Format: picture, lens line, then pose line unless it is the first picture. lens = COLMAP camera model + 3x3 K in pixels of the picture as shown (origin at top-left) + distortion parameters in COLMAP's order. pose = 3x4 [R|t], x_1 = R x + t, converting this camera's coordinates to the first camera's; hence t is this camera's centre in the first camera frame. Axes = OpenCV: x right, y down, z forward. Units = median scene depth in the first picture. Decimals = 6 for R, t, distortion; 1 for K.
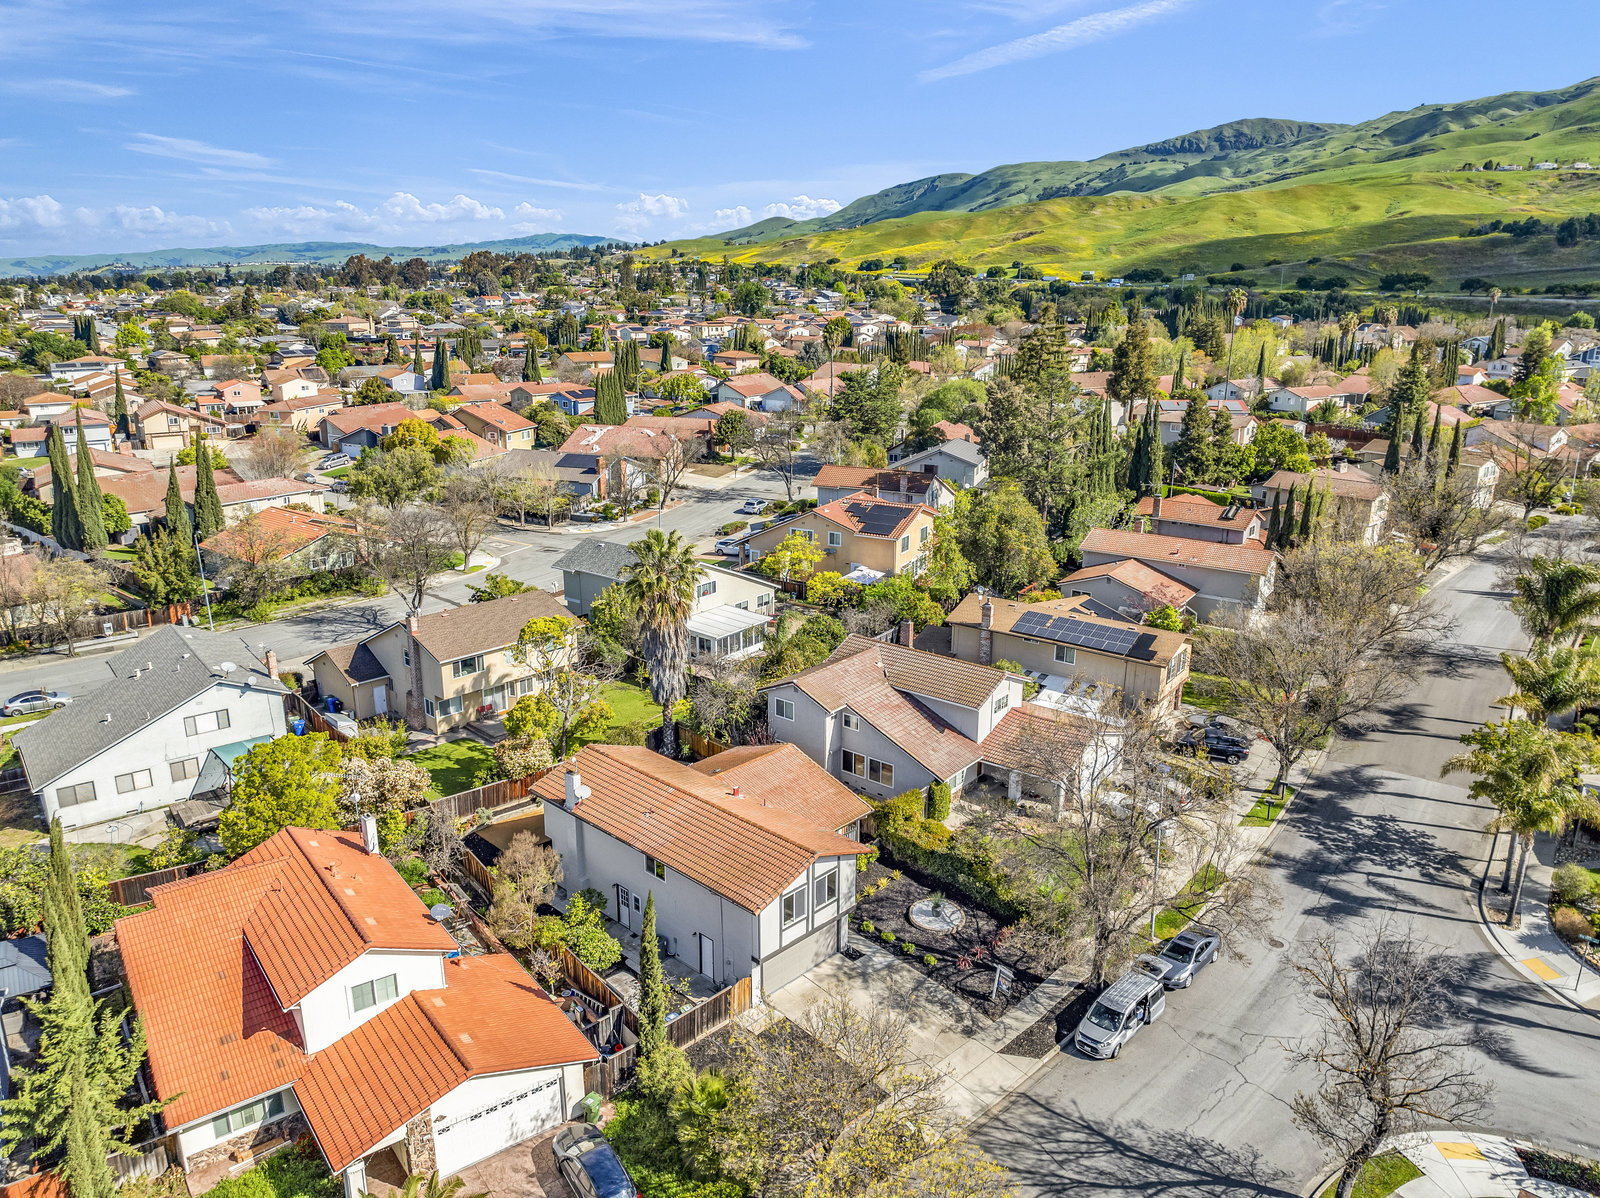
lens RADIAL K [[1126.9, 0, 800.0], [0, 1126.9, 599.0], [0, 0, 1]] dist [-0.039773, 0.003444]
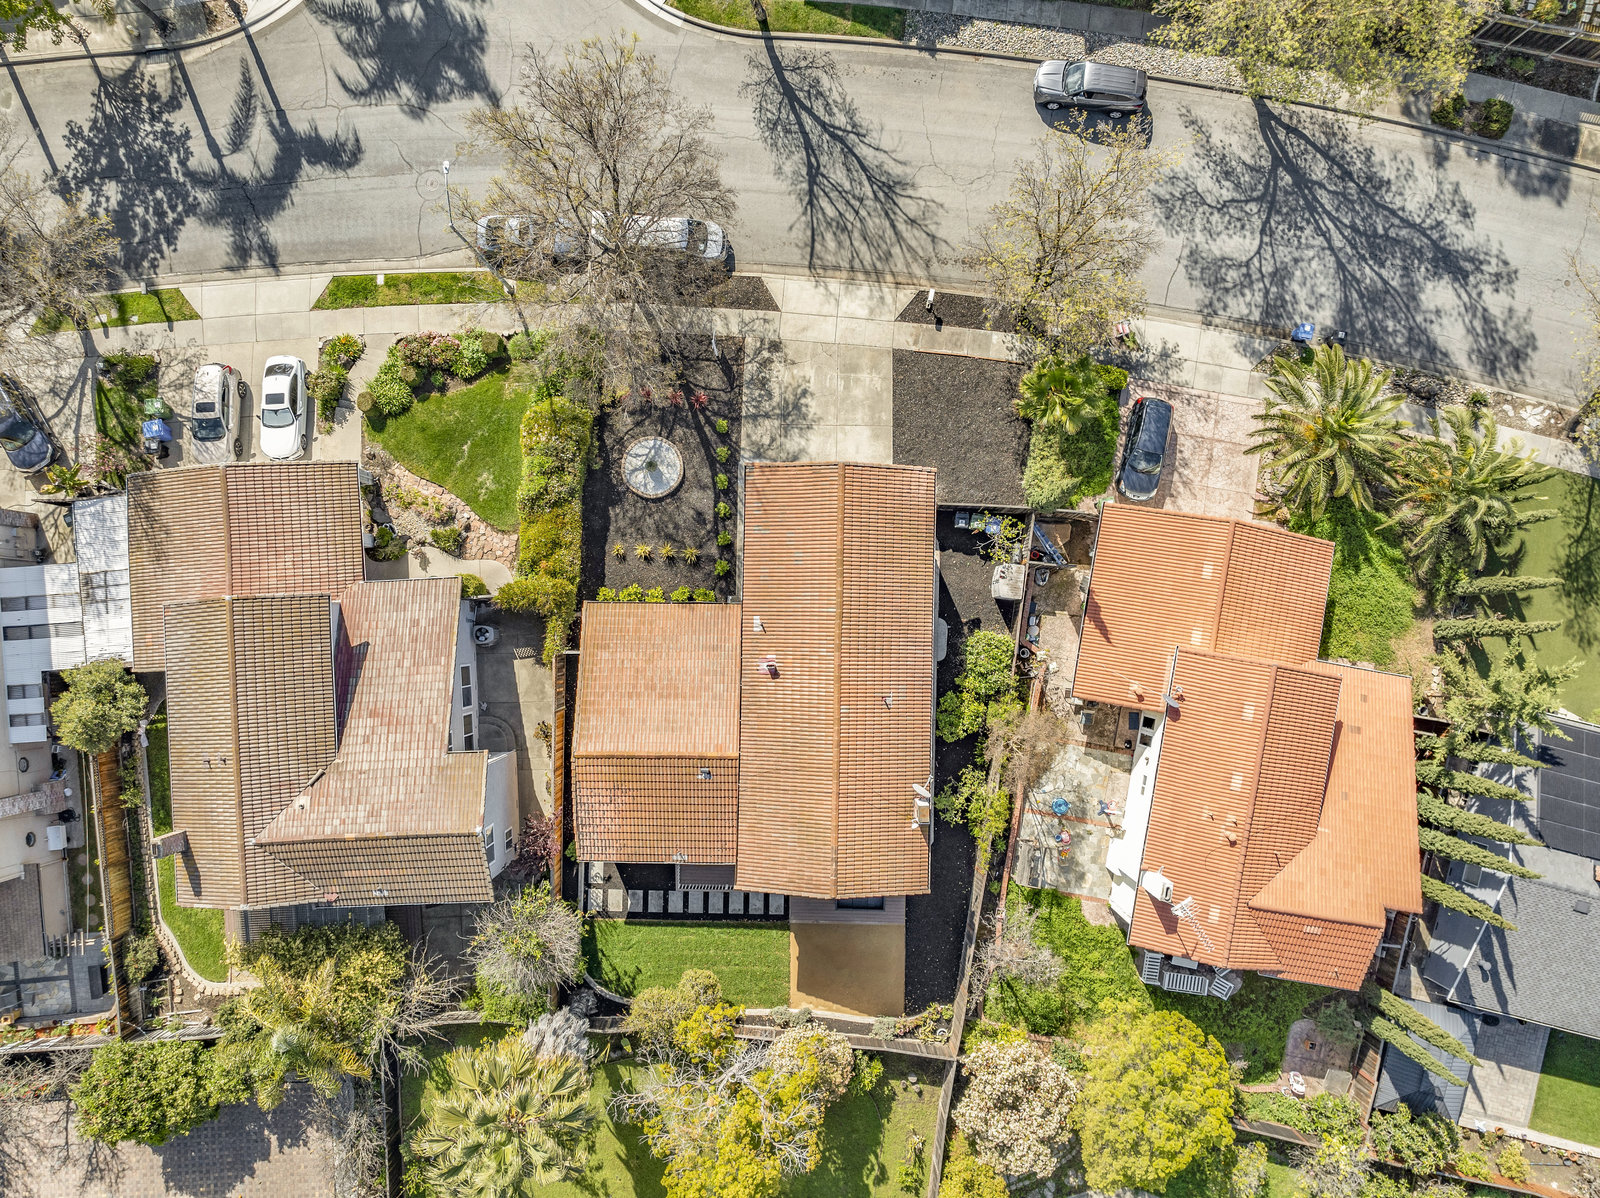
lens RADIAL K [[1128.3, 0, 799.7], [0, 1128.3, 589.6], [0, 0, 1]] dist [-0.042475, 0.016684]
pose [[-0.673841, -0.738596, 0.020378, -0.038391], [0.208611, -0.163719, 0.964198, -0.473543], [-0.708816, 0.653967, 0.264399, 0.619114]]
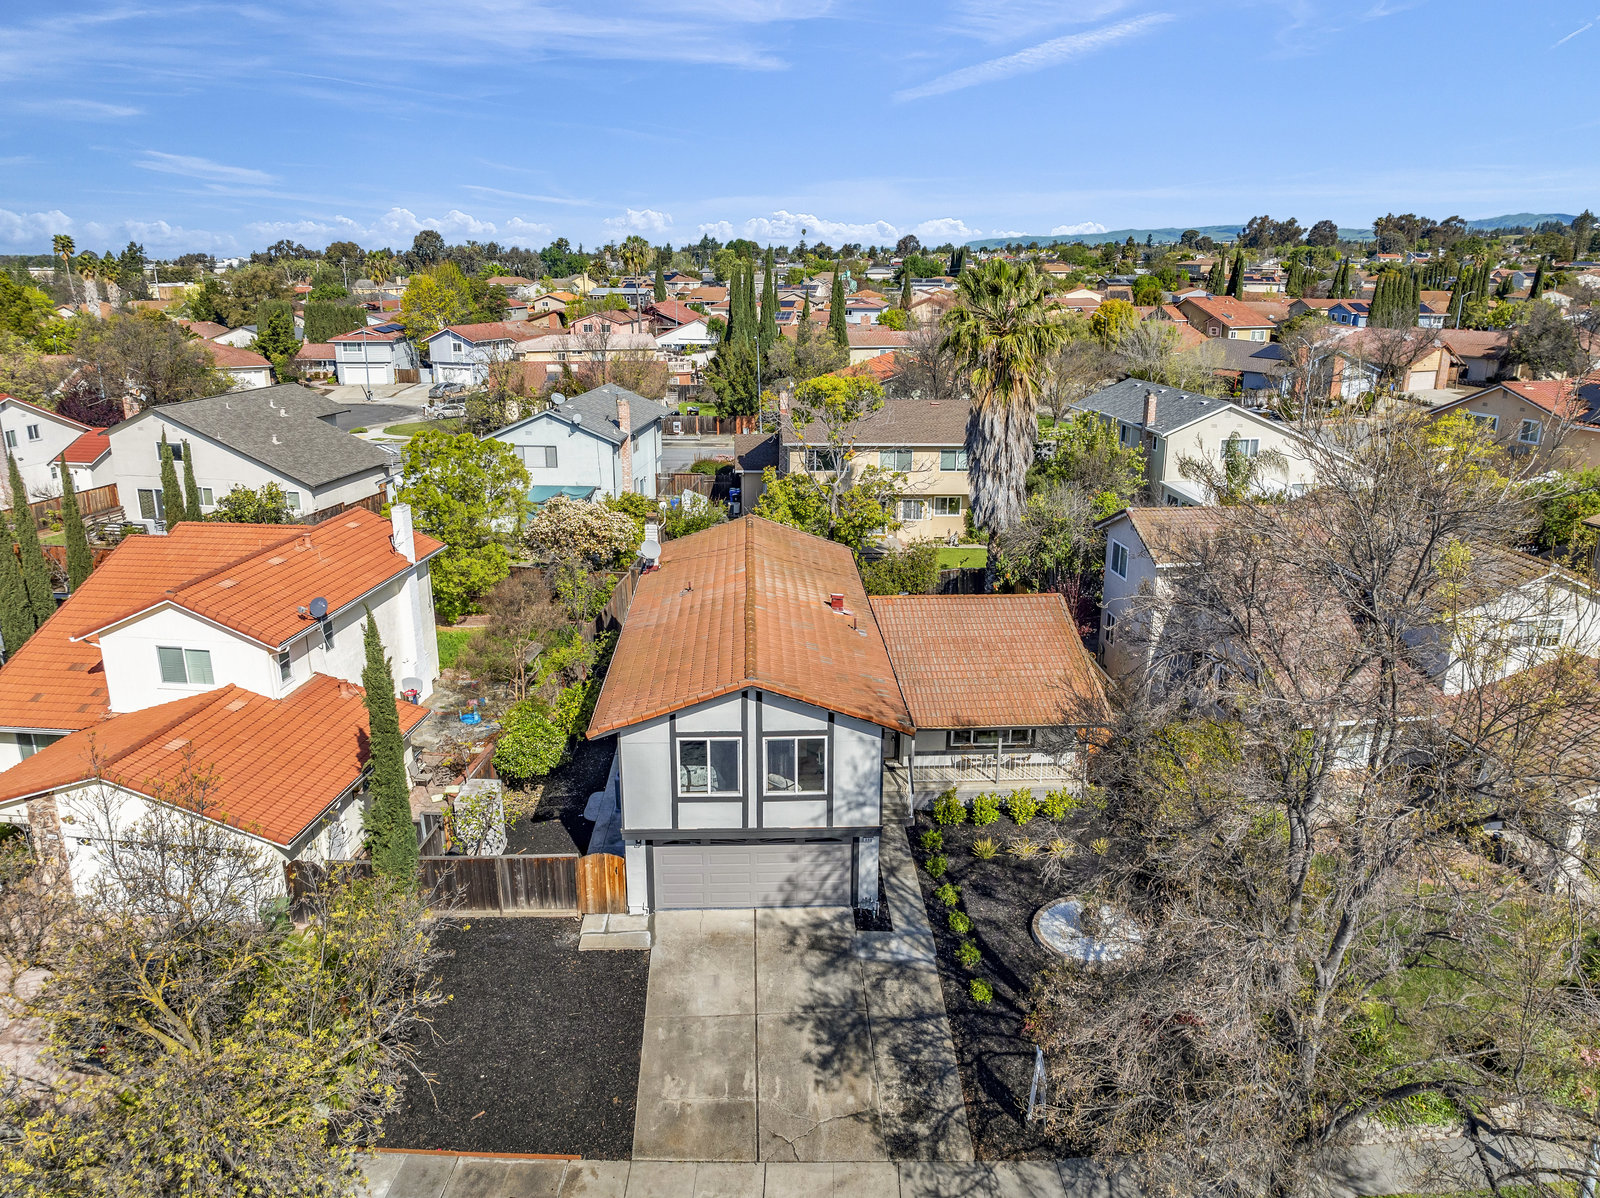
lens RADIAL K [[1126.9, 0, 800.0], [0, 1126.9, 599.0], [0, 0, 1]] dist [-0.039773, 0.003444]
pose [[0.720614, 0.201823, -0.663312, 0.272018], [-0.192563, 0.977316, 0.088165, 0.100424], [0.666059, 0.064196, 0.743131, 0.450943]]
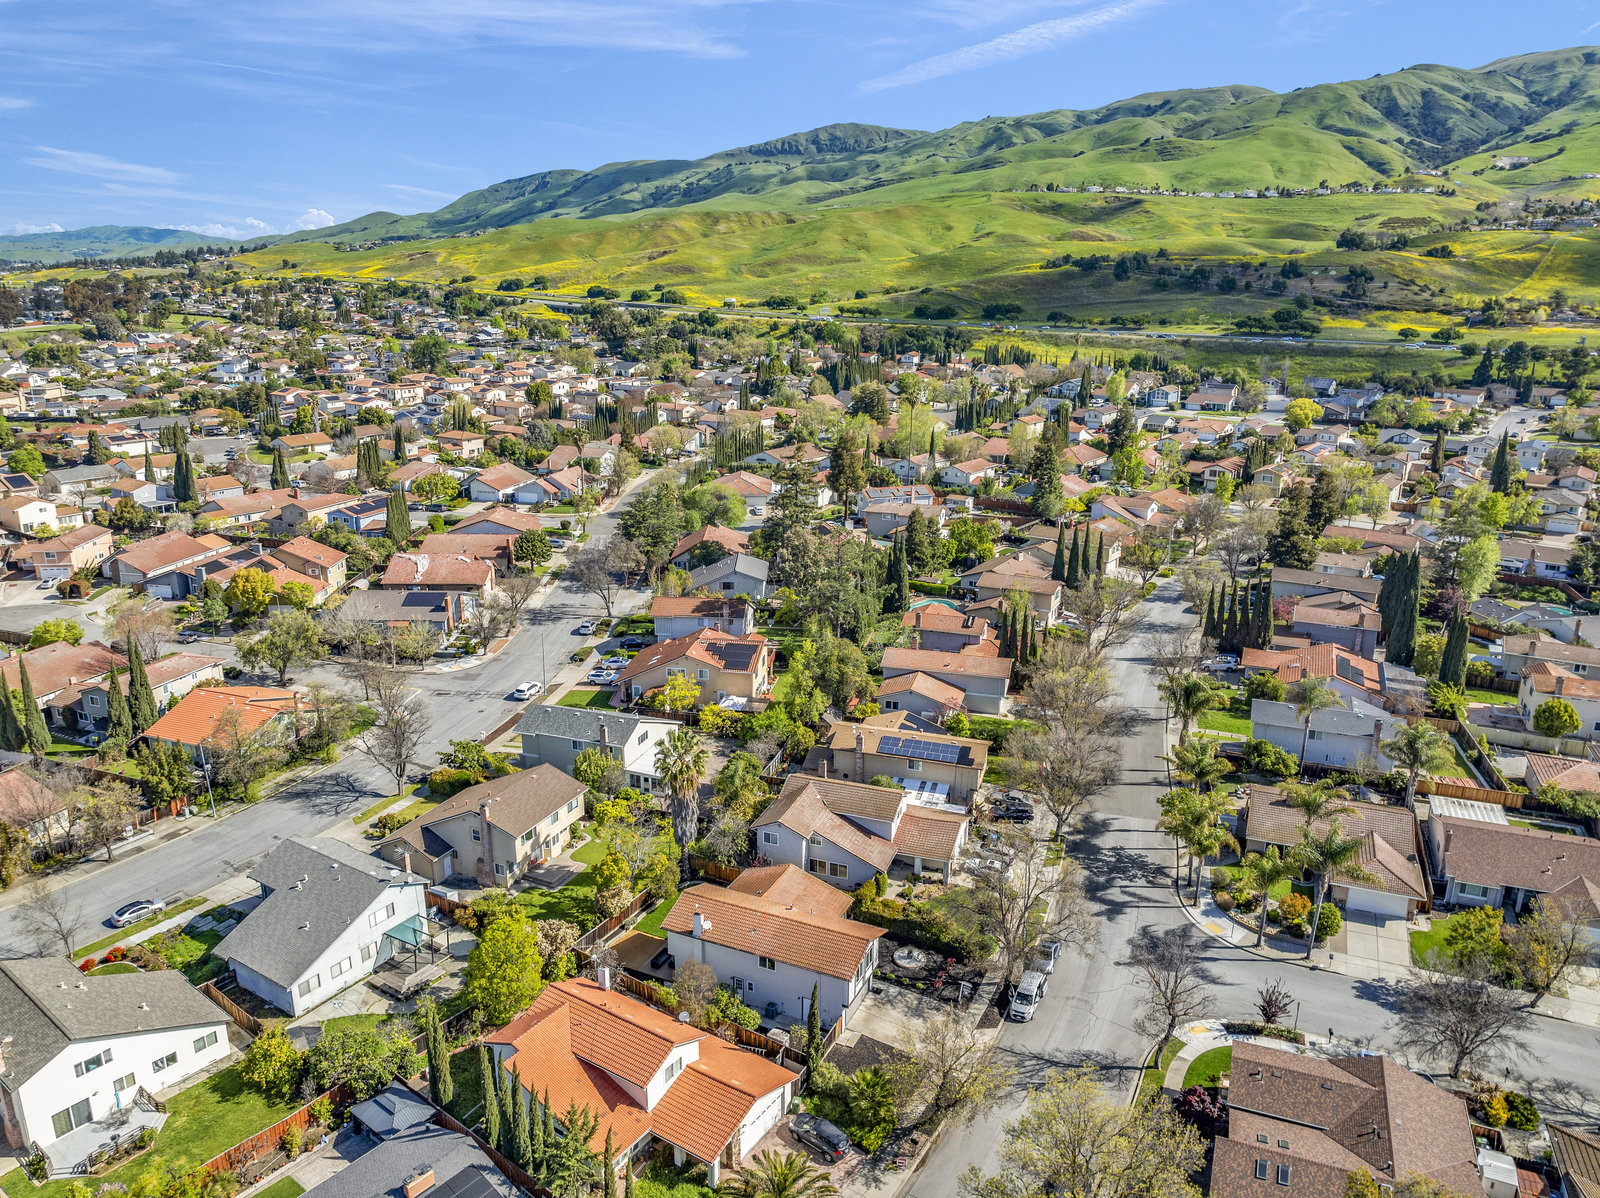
lens RADIAL K [[1126.9, 0, 800.0], [0, 1126.9, 599.0], [0, 0, 1]] dist [-0.039773, 0.003444]
pose [[0.946793, -0.091068, 0.308691, -0.428095], [0.088679, 0.995822, 0.021790, -0.261759], [-0.309386, 0.006744, 0.950913, -0.479792]]
